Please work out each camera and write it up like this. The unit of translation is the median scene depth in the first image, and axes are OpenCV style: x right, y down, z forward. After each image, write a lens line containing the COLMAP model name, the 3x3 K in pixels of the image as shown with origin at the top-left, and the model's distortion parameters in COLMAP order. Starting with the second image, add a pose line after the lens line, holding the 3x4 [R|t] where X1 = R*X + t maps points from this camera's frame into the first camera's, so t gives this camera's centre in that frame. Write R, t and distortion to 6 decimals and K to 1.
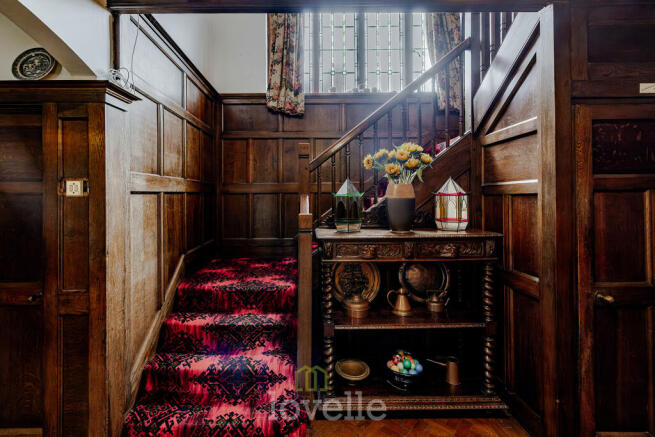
lens RADIAL K [[282.9, 0, 310.4], [0, 282.9, 190.5], [0, 0, 1]] dist [0.002049, -0.000363]
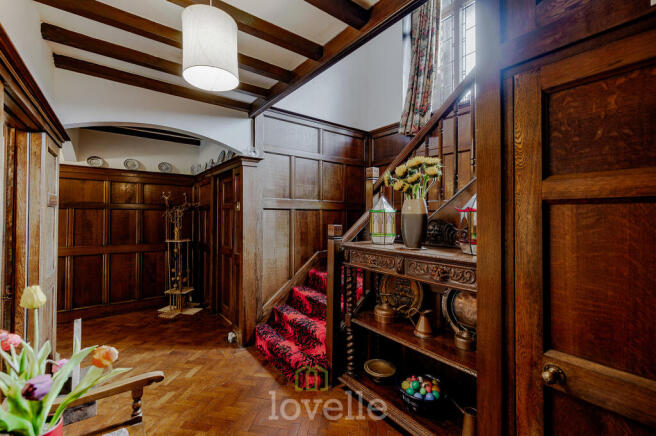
lens RADIAL K [[283.3, 0, 332.3], [0, 283.3, 211.5], [0, 0, 1]] dist [0.002049, -0.000363]
pose [[0.603656, 0.003659, -0.797236, 0.966495], [-0.003672, 0.999992, 0.001809, 0.016744], [0.797236, 0.001836, 0.603664, 0.193048]]
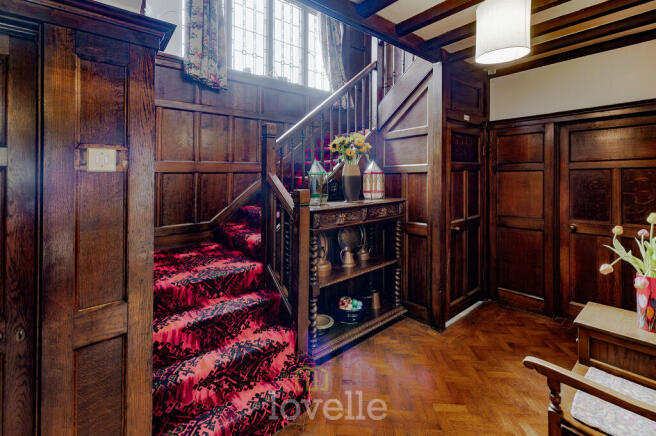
lens RADIAL K [[283.3, 0, 323.5], [0, 283.3, 174.4], [0, 0, 1]] dist [0.002049, -0.000363]
pose [[0.779025, -0.000329, 0.626992, -0.606749], [-0.003338, 0.999984, 0.004671, 0.016436], [-0.626983, -0.005732, 0.779011, 0.081772]]
